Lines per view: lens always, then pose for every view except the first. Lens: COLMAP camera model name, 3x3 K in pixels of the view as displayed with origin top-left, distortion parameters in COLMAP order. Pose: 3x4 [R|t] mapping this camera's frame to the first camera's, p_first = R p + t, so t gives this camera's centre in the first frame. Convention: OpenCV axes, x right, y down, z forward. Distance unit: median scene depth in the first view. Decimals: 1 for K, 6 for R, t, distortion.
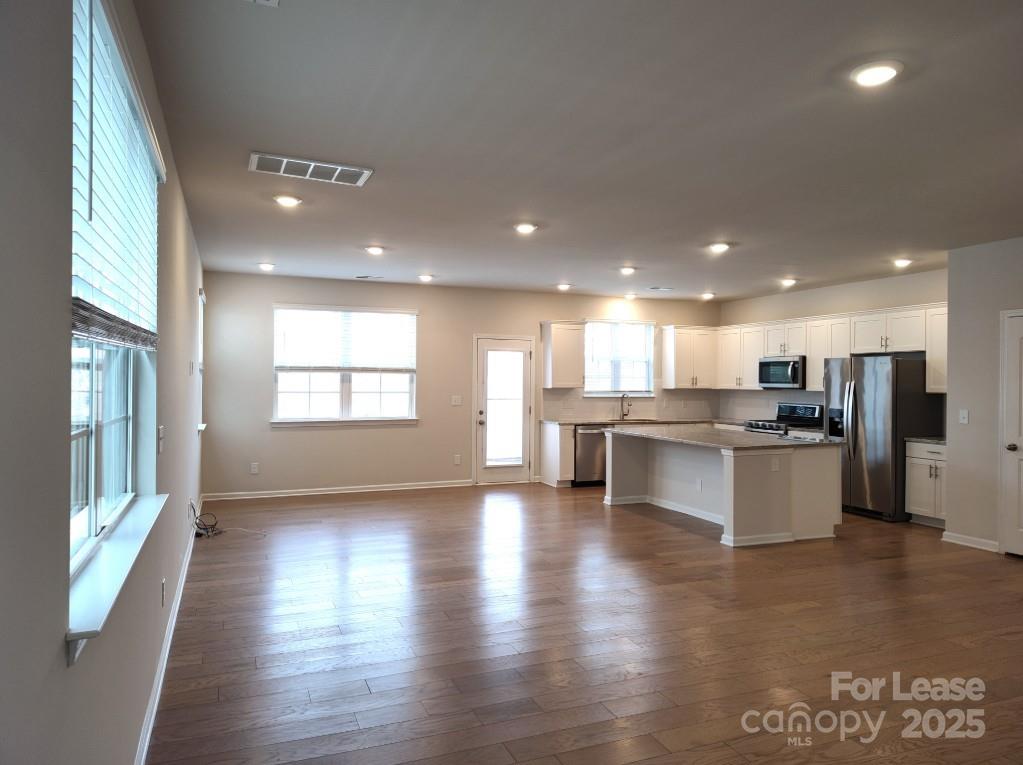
lens RADIAL K [[702.2, 0, 511.5], [0, 702.2, 382.5], [0, 0, 1]] dist [-0.000911, -0.004016]
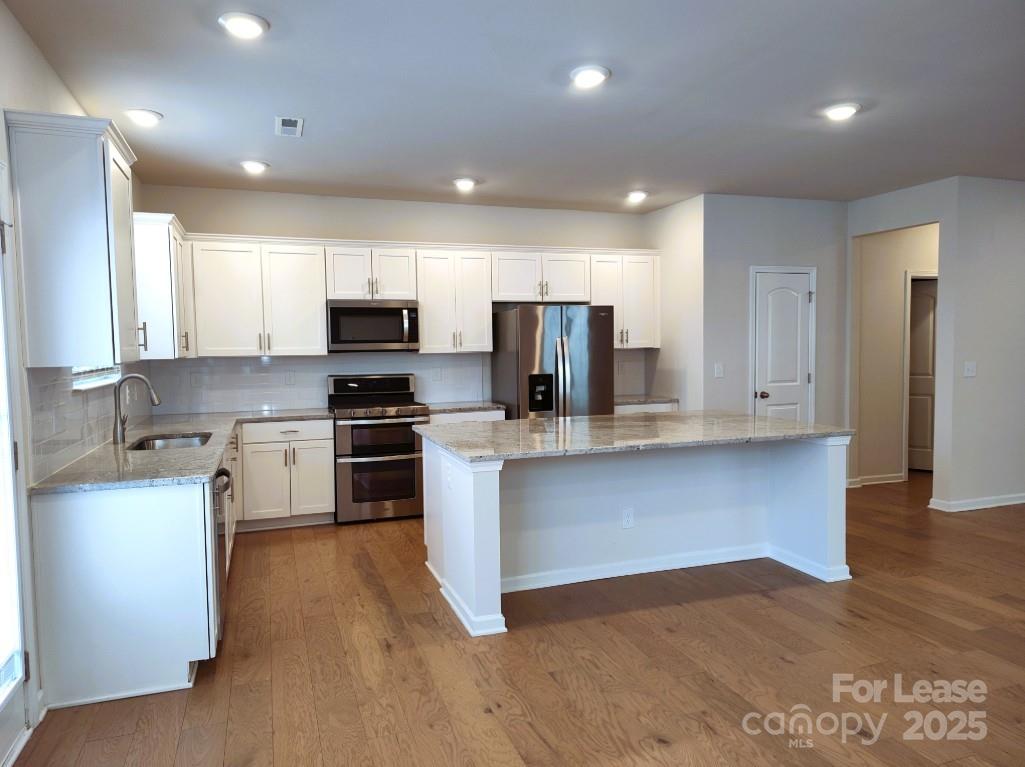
lens RADIAL K [[703.5, 0, 512.5], [0, 703.5, 383.5], [0, 0, 1]] dist [-0.000911, -0.004016]
pose [[0.037471, -0.068399, 0.996954, -0.235938], [0.013528, 0.997598, 0.067935, -0.003246], [-0.999206, 0.010942, 0.038306, 0.829552]]
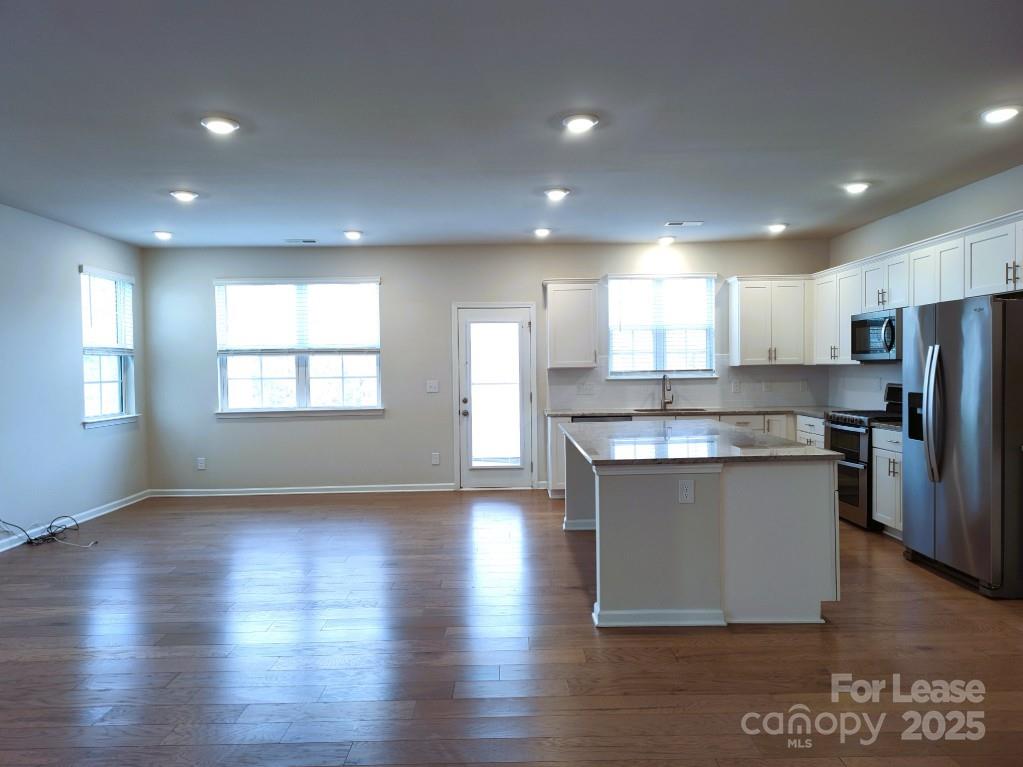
lens RADIAL K [[702.3, 0, 510.4], [0, 702.3, 399.6], [0, 0, 1]] dist [-0.000633, -0.001236]
pose [[0.930763, -0.004282, -0.365599, 0.298576], [0.020940, 0.998914, 0.041611, 0.009259], [0.365024, -0.046386, 0.929842, 0.272818]]
